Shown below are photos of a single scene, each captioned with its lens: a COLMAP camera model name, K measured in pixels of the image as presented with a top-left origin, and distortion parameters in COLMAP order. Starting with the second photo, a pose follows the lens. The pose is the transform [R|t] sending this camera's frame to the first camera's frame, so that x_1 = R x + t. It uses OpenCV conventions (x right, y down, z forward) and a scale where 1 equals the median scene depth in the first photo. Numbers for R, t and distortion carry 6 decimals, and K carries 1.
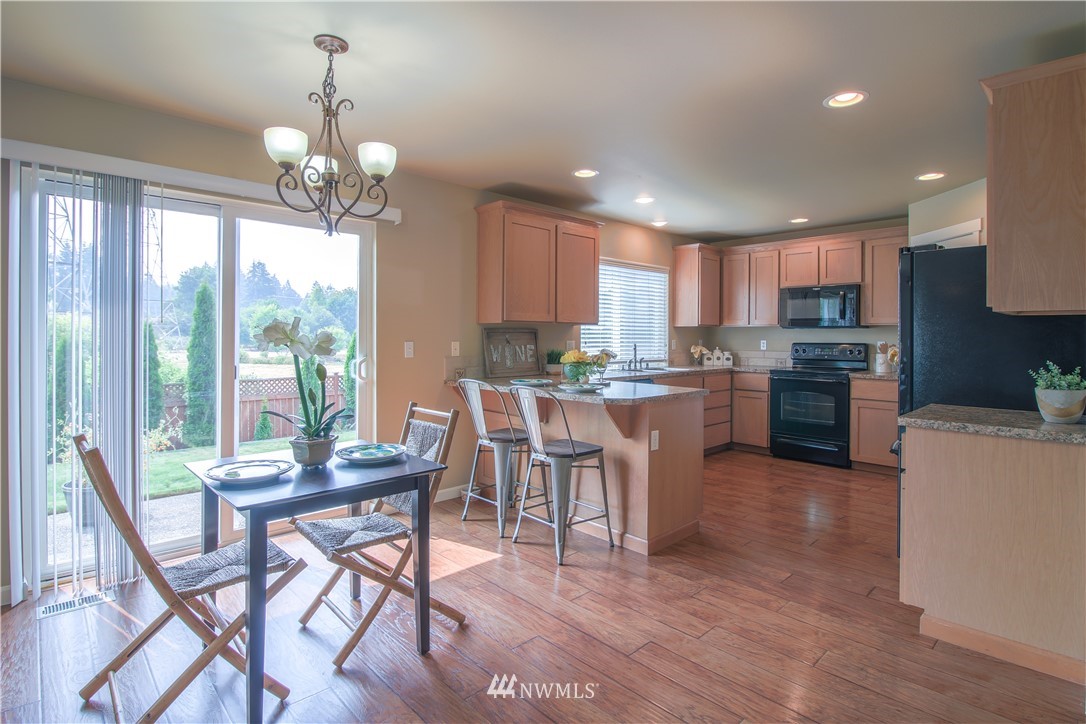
lens RADIAL K [[537.9, 0, 539.1], [0, 537.9, 338.6], [0, 0, 1]] dist [0.000068, -0.000077]
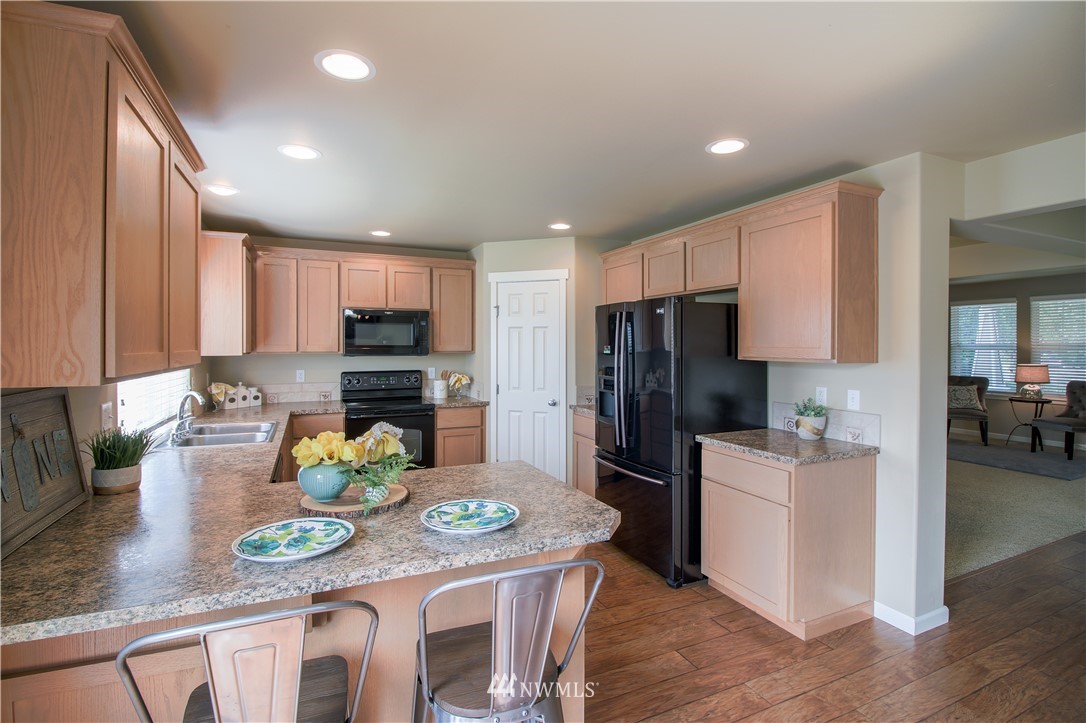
lens RADIAL K [[508.0, 0, 539.0], [0, 508.0, 347.3], [0, 0, 1]] dist [-0.000112, -0.000152]
pose [[0.328040, -0.009533, 0.944616, -0.204079], [0.006896, 0.999947, 0.007696, -0.038828], [-0.944639, 0.003989, 0.328088, 0.479320]]
